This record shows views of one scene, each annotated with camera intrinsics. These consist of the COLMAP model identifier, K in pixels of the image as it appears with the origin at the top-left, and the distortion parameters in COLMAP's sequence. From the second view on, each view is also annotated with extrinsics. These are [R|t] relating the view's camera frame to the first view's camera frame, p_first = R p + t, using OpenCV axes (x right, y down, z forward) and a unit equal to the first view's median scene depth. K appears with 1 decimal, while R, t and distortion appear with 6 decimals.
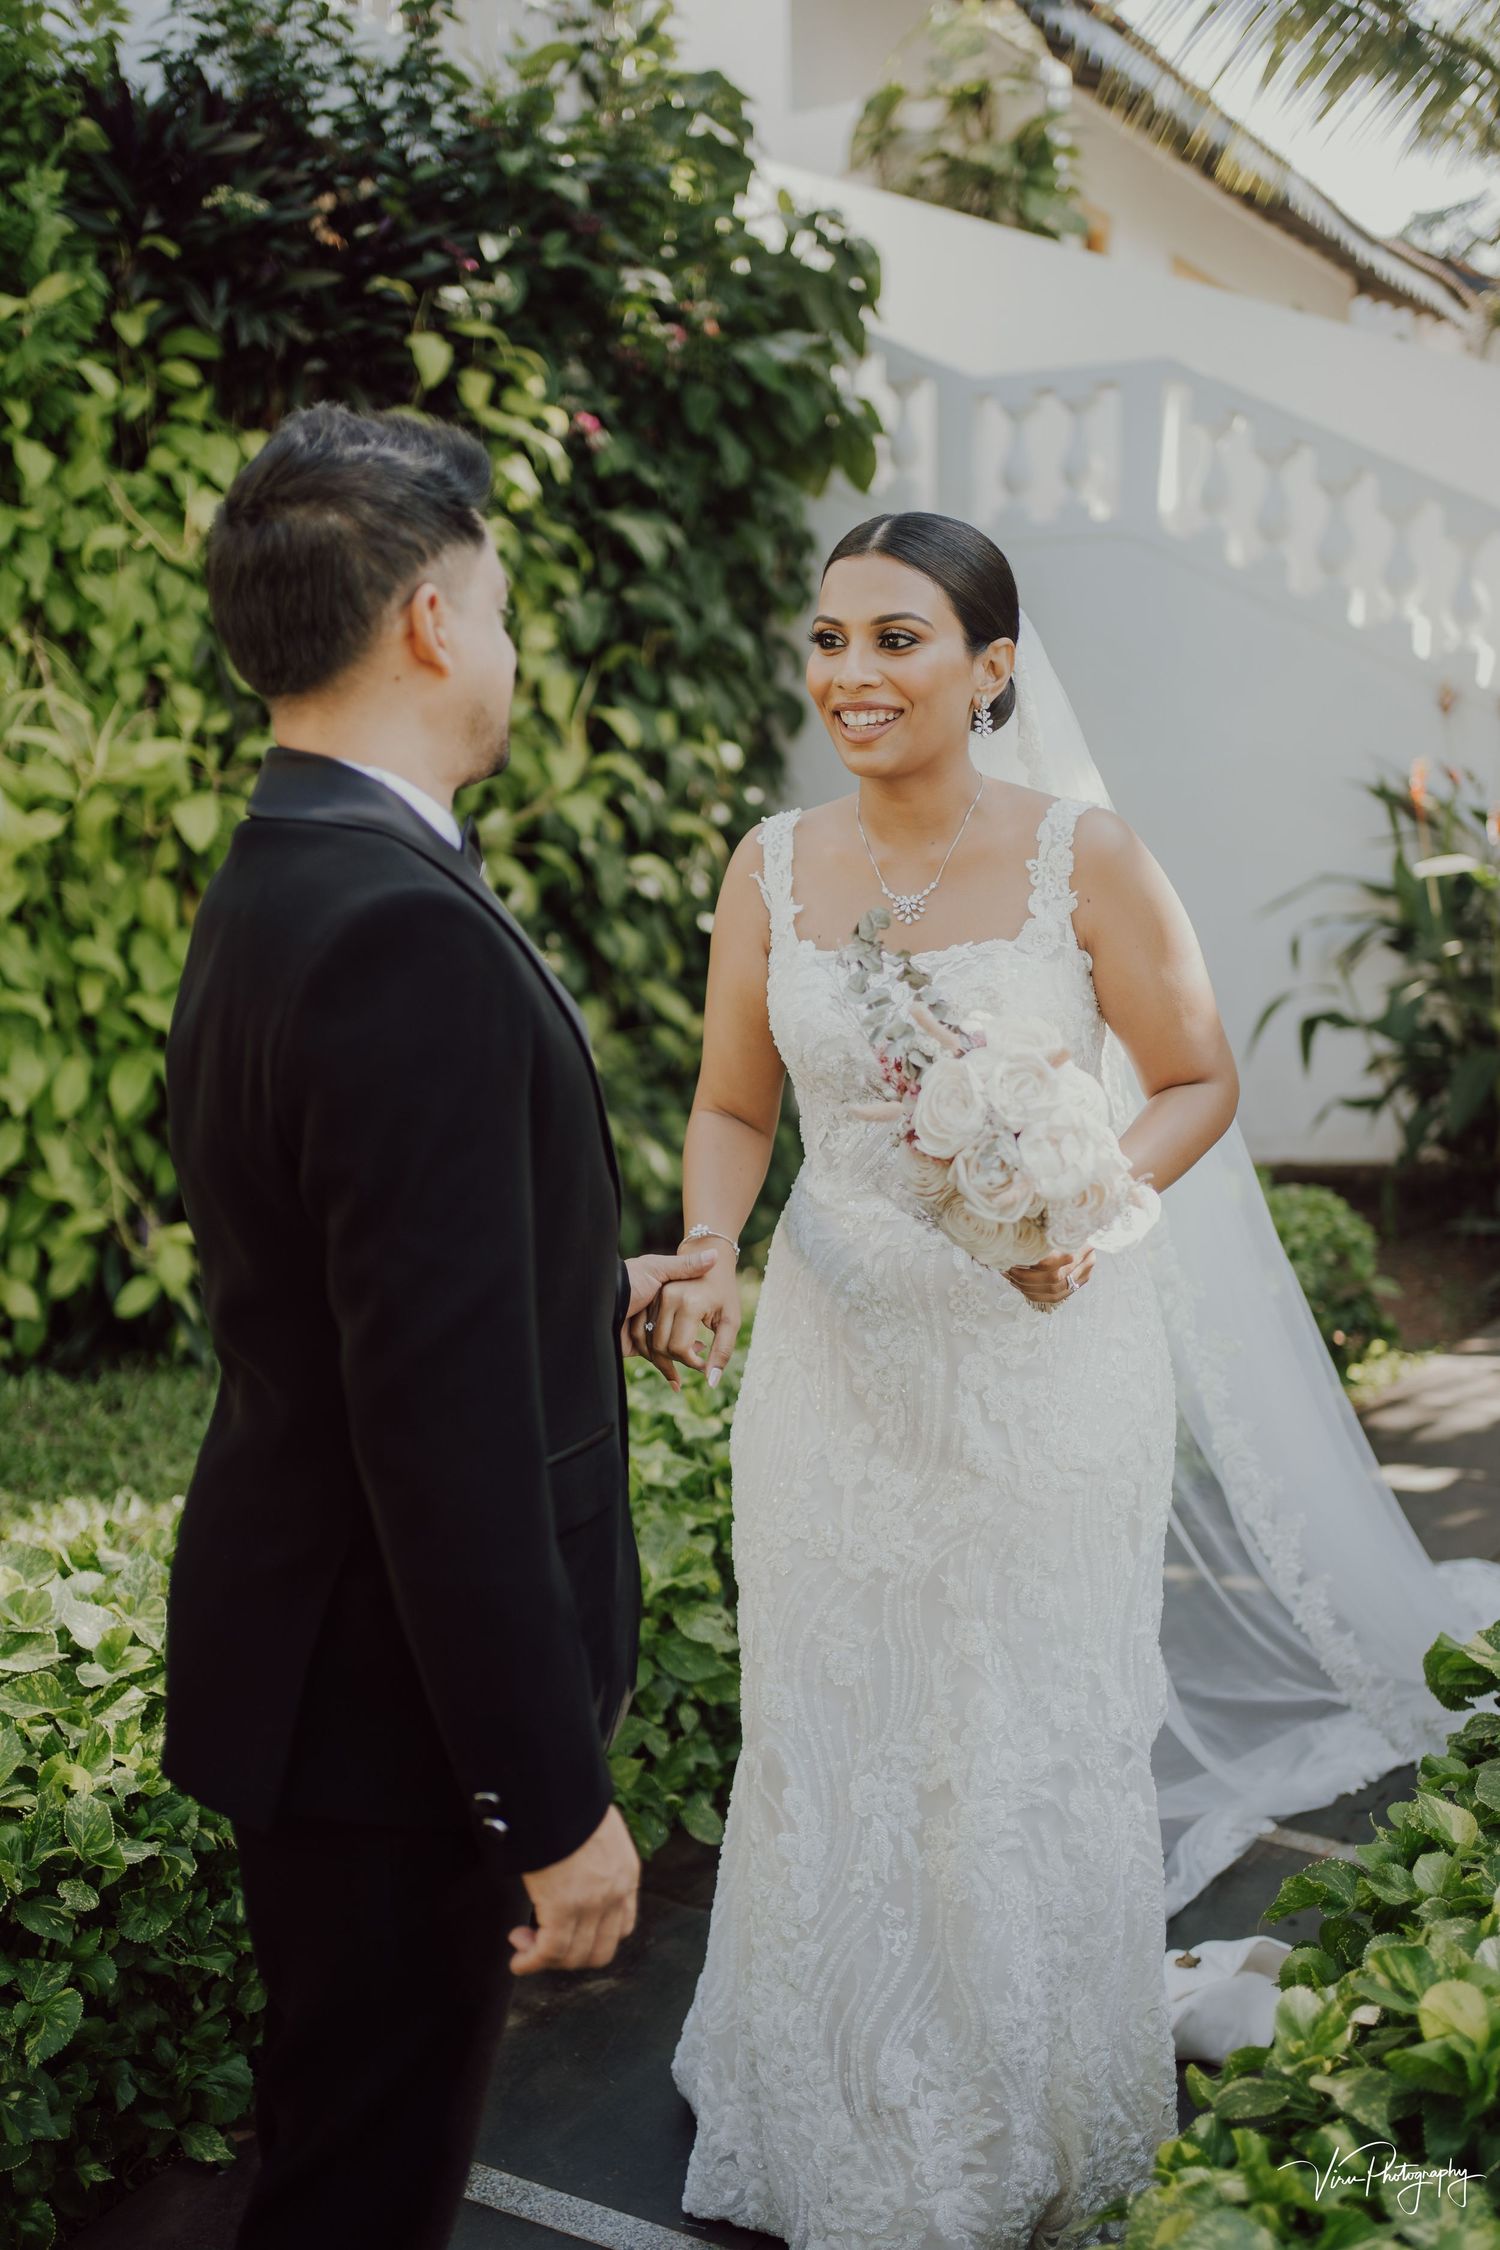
lens RADIAL K [[2421.3, 0, 750.0], [0, 2421.3, 1125.0], [0, 0, 1]] dist [-0.018298, 0.158121]
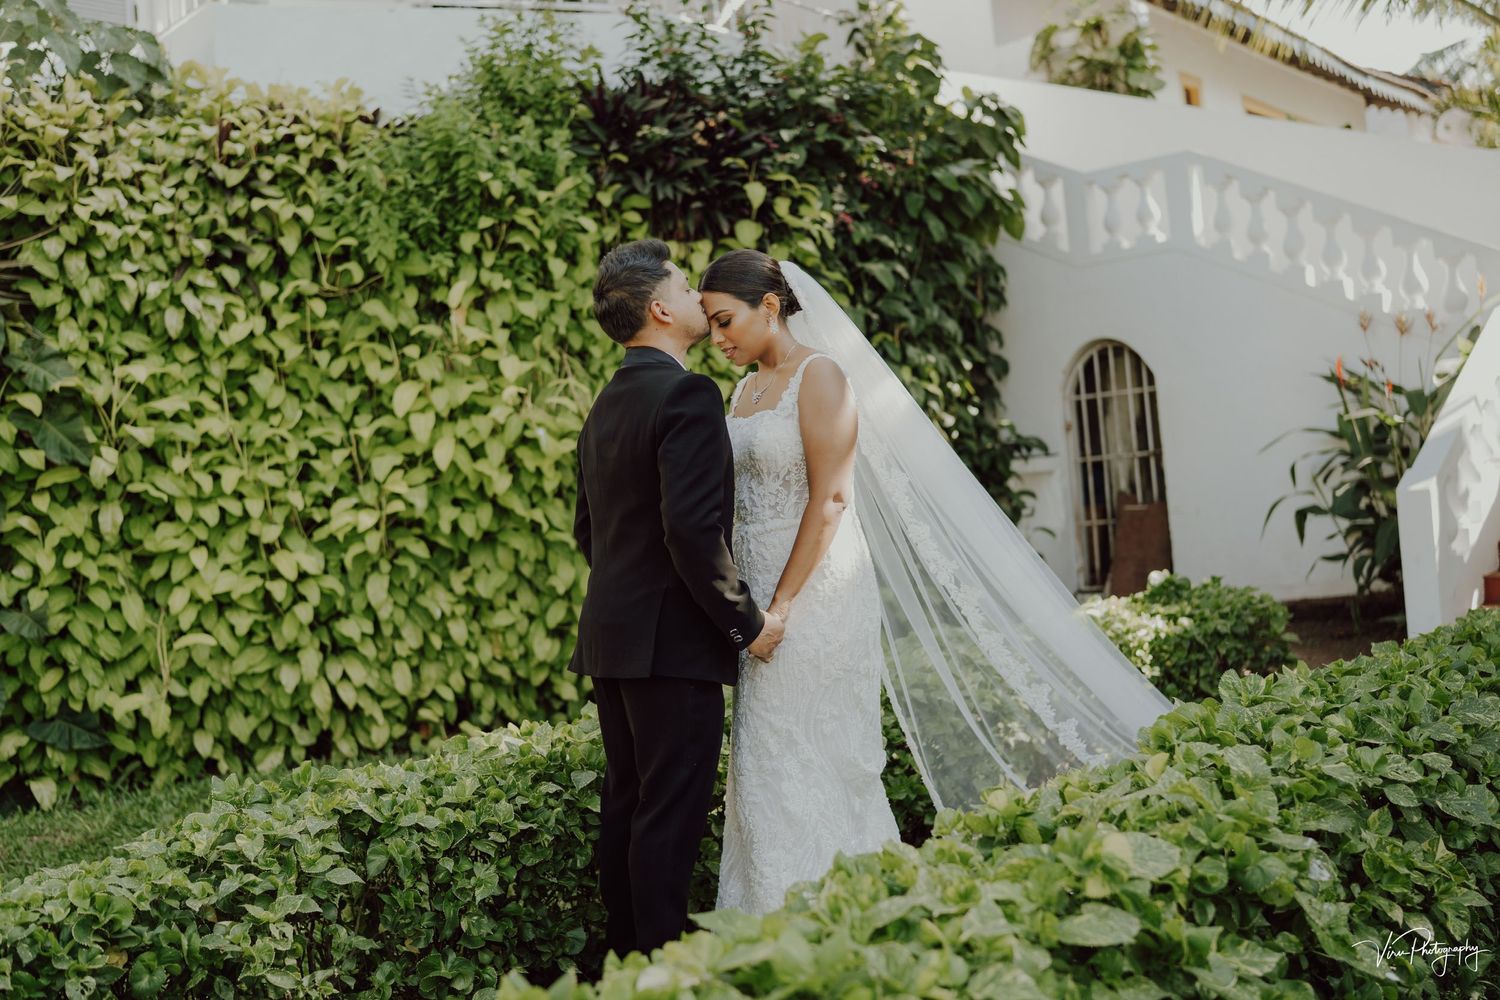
lens RADIAL K [[1509.0, 0, 750.0], [0, 1509.0, 500.0], [0, 0, 1]] dist [-0.225553, 0.403363]
pose [[0.972234, -0.076786, -0.221052, 0.100694], [0.052372, 0.992069, -0.114268, 0.056869], [0.228073, 0.099518, 0.968545, -0.122175]]
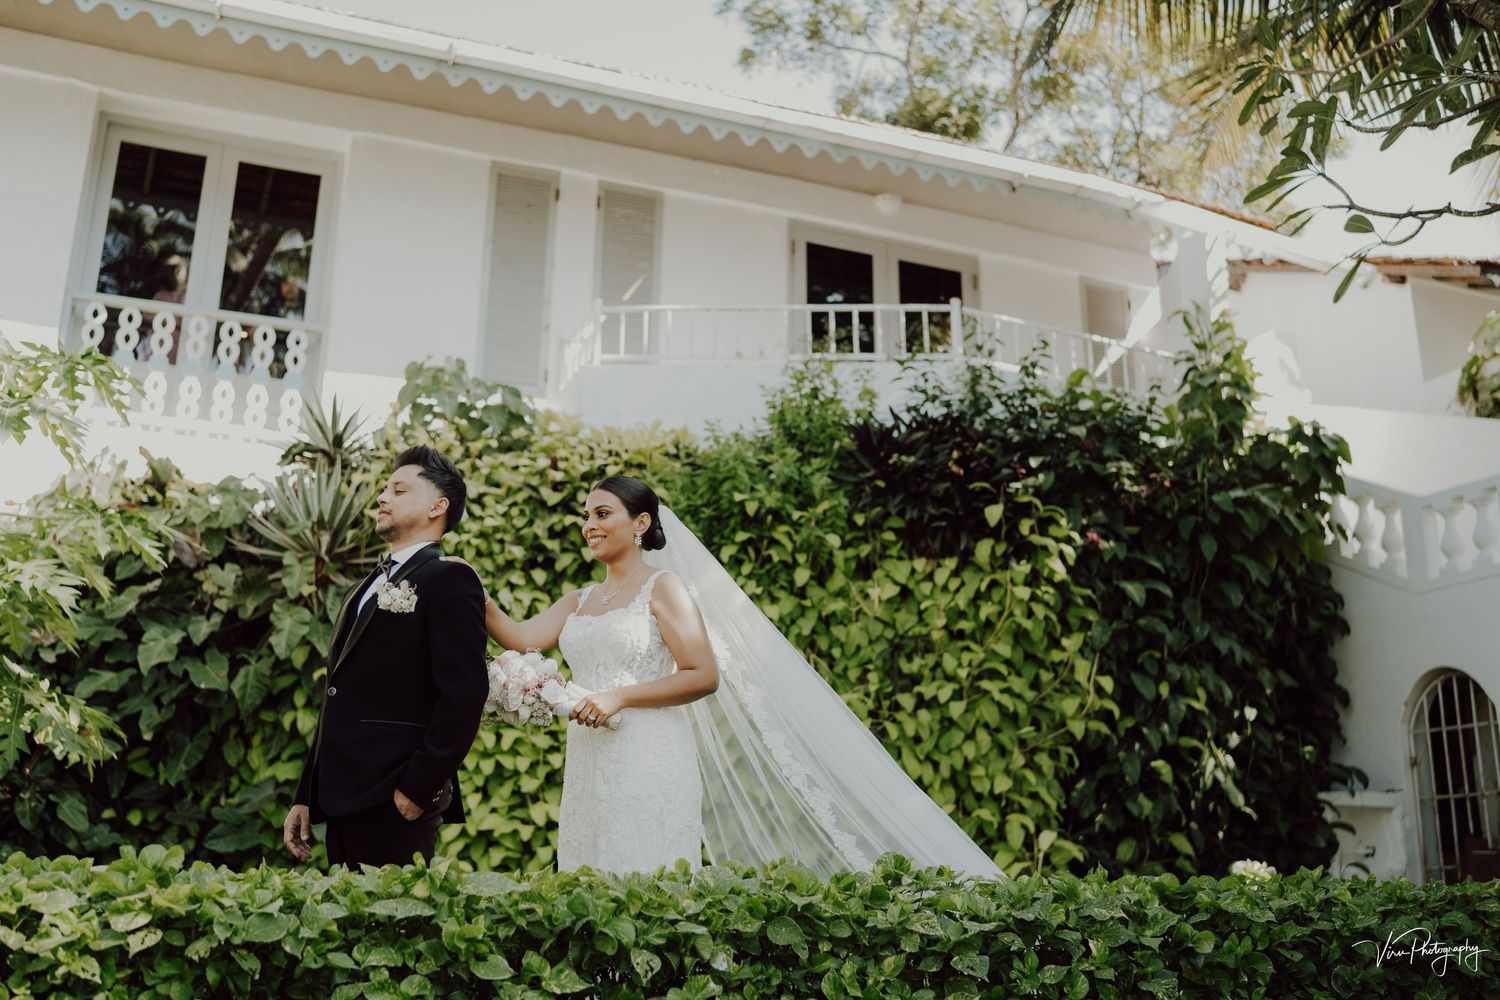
lens RADIAL K [[1509.0, 0, 750.0], [0, 1509.0, 500.0], [0, 0, 1]] dist [-0.225553, 0.403363]
pose [[0.797514, -0.142076, -0.586332, 0.432896], [-0.085682, 0.935350, -0.343191, 0.128066], [0.597185, 0.323938, 0.733781, -0.082398]]
